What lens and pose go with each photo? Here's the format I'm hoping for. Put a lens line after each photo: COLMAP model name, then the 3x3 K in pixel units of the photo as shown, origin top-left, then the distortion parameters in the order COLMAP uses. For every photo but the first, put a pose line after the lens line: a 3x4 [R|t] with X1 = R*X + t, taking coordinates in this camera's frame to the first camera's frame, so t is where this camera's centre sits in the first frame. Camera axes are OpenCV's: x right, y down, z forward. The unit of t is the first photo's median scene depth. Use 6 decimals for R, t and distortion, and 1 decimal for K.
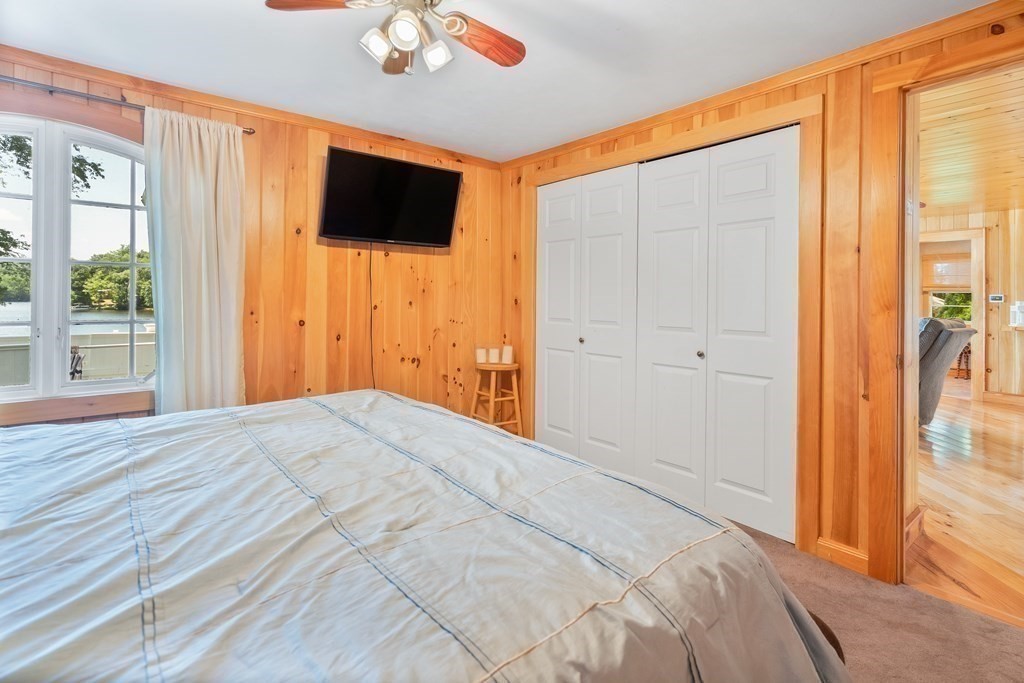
lens RADIAL K [[485.4, 0, 506.2], [0, 485.4, 288.4], [0, 0, 1]] dist [-0.001274, -0.000524]
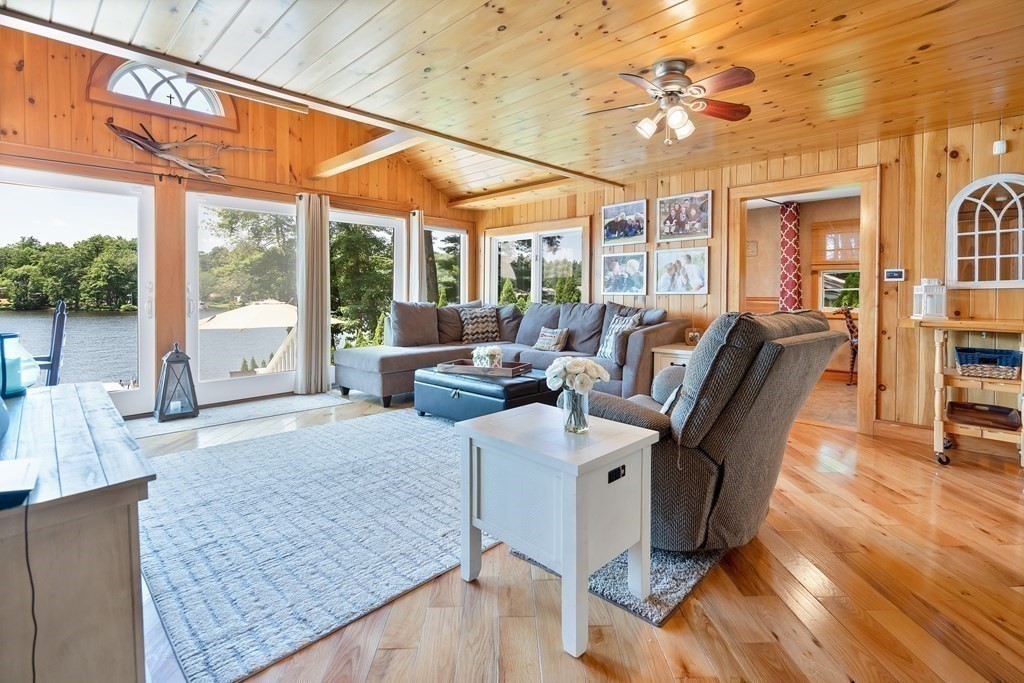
lens RADIAL K [[482.1, 0, 515.9], [0, 482.1, 297.4], [0, 0, 1]] dist [-0.001377, 0.000211]
pose [[0.993502, -0.017518, 0.112458, 0.441581], [0.013493, 0.999244, 0.036455, 0.020123], [-0.113011, -0.034700, 0.992988, 0.422055]]
